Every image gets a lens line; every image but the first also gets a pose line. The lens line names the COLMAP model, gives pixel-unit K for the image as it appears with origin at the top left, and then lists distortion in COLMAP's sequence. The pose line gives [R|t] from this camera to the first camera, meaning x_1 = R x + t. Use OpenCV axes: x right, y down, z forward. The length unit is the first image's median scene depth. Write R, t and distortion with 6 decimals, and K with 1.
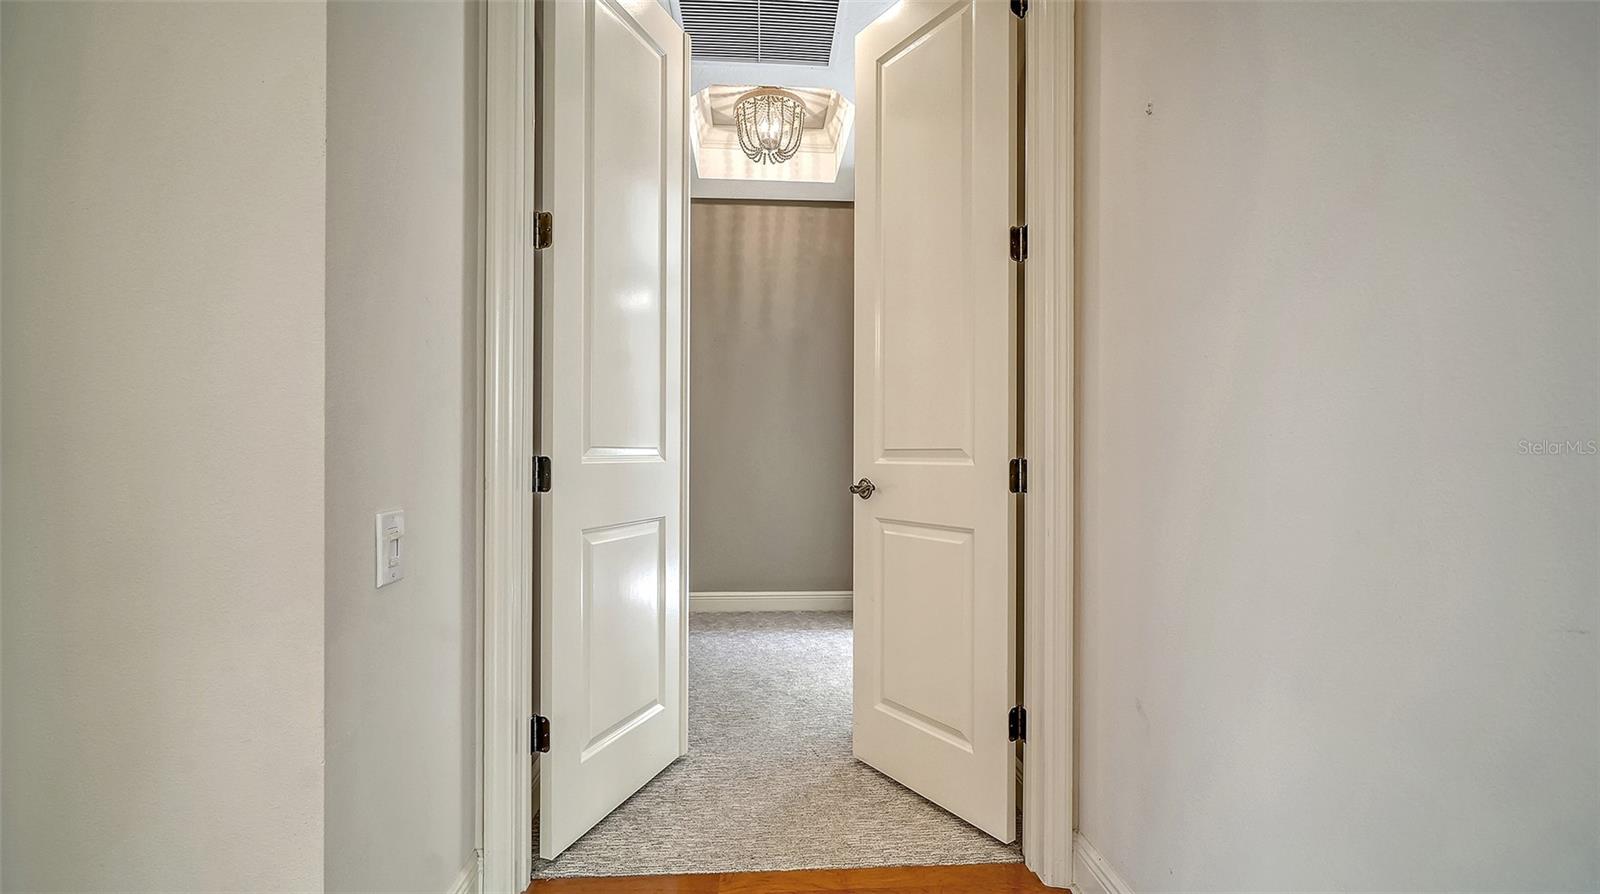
lens RADIAL K [[657.9, 0, 800.0], [0, 657.9, 447.0], [0, 0, 1]] dist [0.000150, 0.000003]
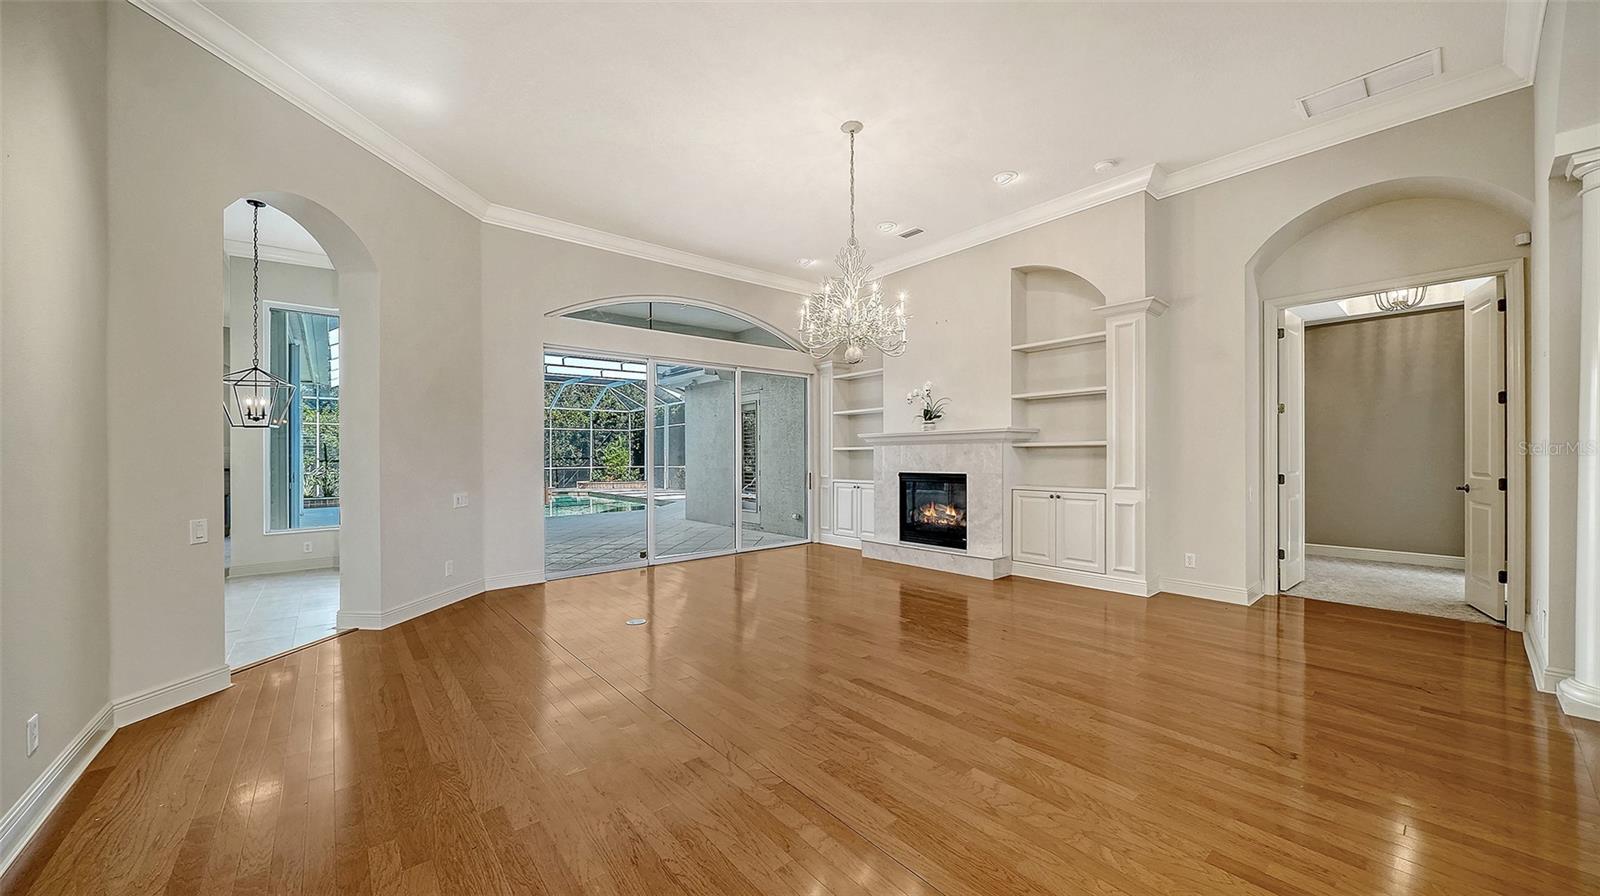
lens RADIAL K [[566.8, 0, 800.0], [0, 566.8, 448.0], [0, 0, 1]] dist [-0.000511, -0.000064]
pose [[0.584563, -0.004565, -0.811336, 0.223659], [0.002522, 0.999990, -0.003810, -0.041922], [0.811345, 0.000181, 0.584568, -1.119899]]
